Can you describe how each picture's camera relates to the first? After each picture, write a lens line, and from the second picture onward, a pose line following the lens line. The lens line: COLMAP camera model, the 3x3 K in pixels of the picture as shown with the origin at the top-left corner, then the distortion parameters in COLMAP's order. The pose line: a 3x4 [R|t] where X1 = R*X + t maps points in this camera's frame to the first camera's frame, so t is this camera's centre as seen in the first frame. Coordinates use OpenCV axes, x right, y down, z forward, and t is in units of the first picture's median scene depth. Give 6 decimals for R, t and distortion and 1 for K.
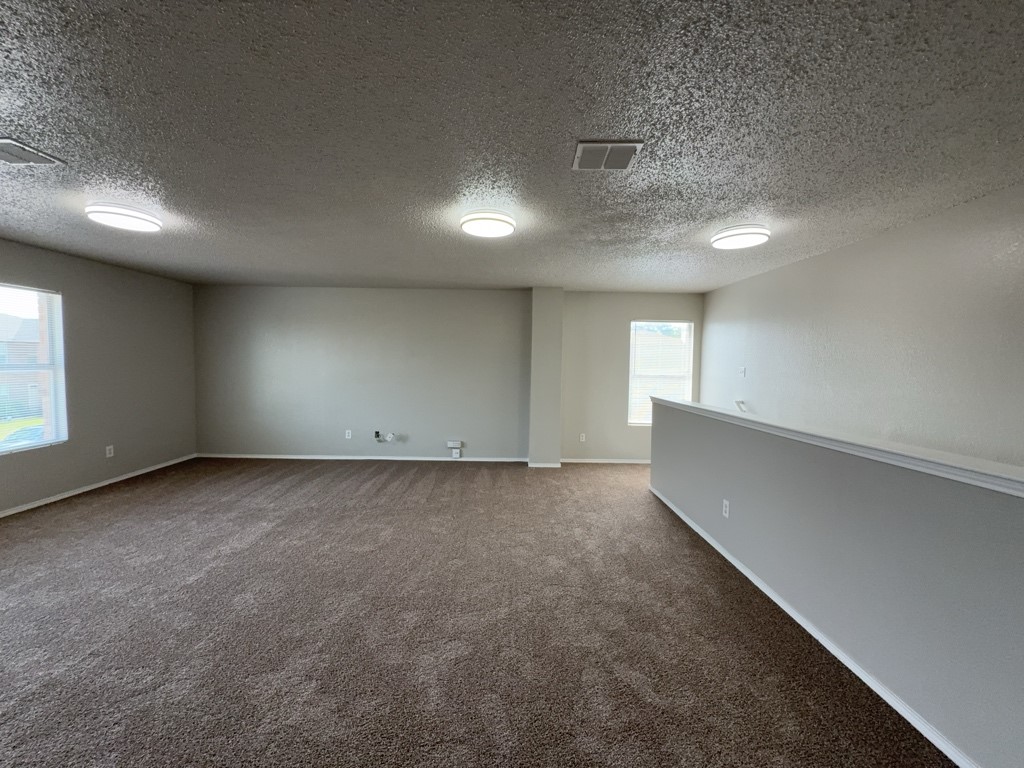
lens RADIAL K [[408.1, 0, 511.2], [0, 408.1, 382.1], [0, 0, 1]] dist [0.000767, 0.000212]
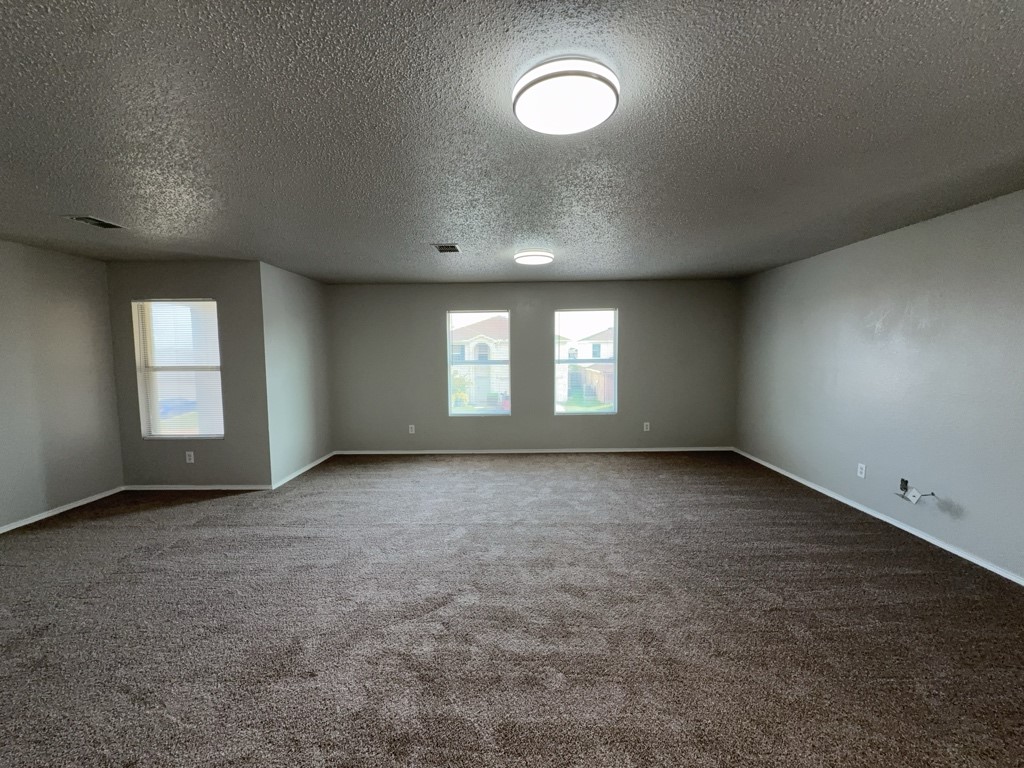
lens RADIAL K [[408.1, 0, 511.2], [0, 408.1, 382.1], [0, 0, 1]] dist [0.000767, 0.000212]
pose [[0.012165, 0.063851, -0.997885, 0.280386], [-0.047860, 0.996853, 0.063201, -0.030472], [0.998780, 0.046990, 0.015183, 0.551198]]
